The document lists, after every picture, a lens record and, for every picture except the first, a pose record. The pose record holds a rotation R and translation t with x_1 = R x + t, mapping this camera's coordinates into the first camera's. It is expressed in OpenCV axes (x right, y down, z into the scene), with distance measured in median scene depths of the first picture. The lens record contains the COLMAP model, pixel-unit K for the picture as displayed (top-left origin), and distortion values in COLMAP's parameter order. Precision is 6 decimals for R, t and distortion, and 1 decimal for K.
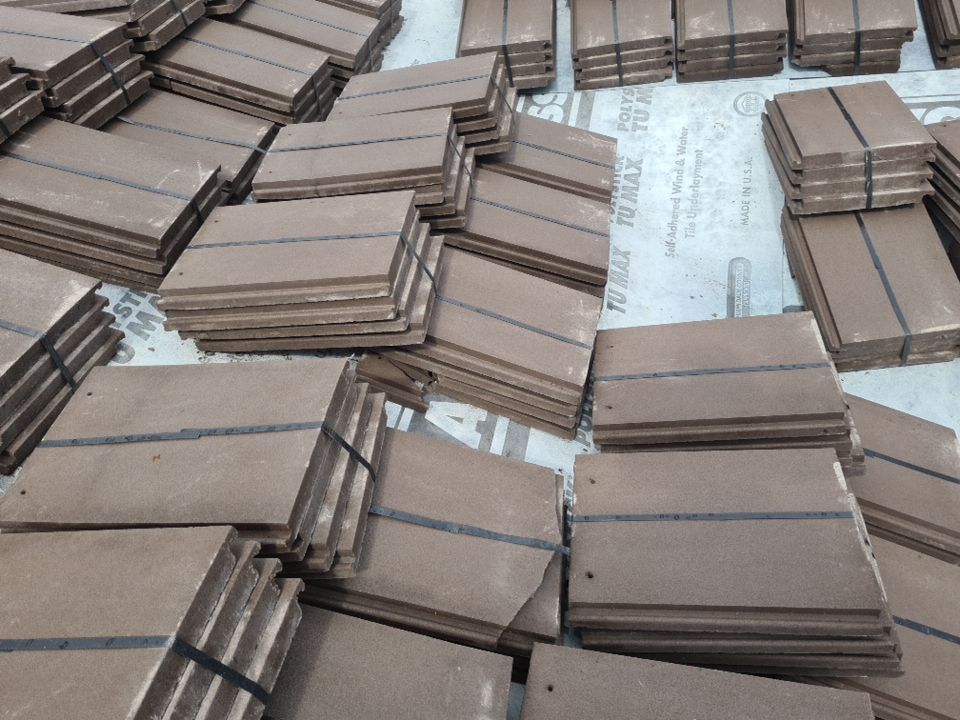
lens RADIAL K [[714.7, 0, 481.6], [0, 714.7, 359.6], [0, 0, 1]] dist [0.056094, -0.047221]
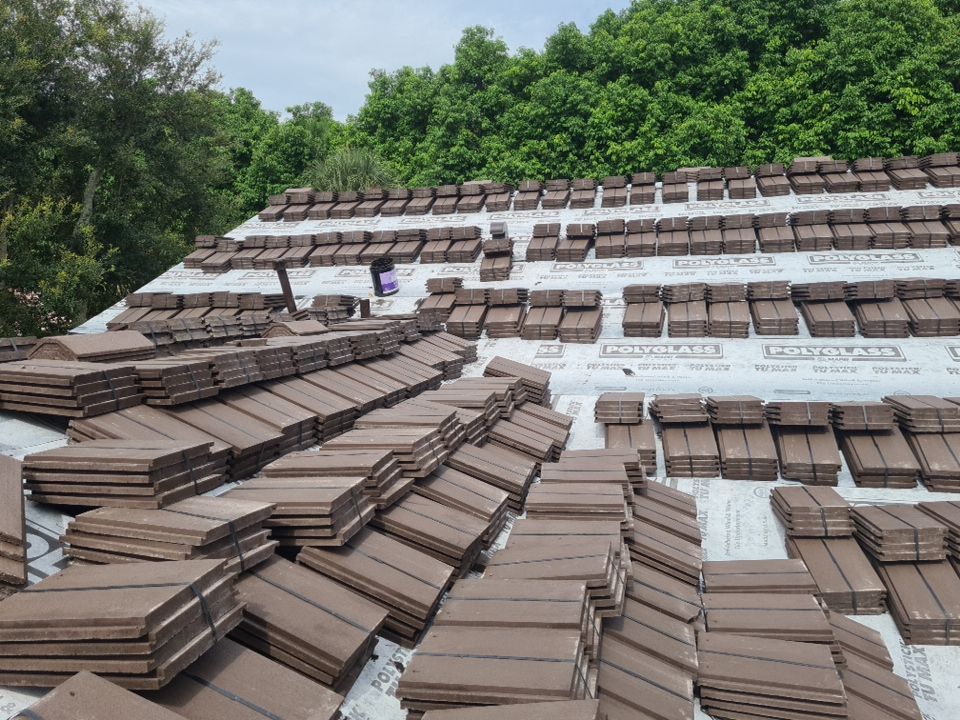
lens RADIAL K [[714.7, 0, 480.3], [0, 714.7, 357.4], [0, 0, 1]] dist [0.056094, -0.047221]
pose [[0.991647, 0.116035, -0.056323, -0.322963], [-0.127517, 0.816346, -0.563311, 0.558277], [-0.019385, 0.565787, 0.824323, -0.809538]]
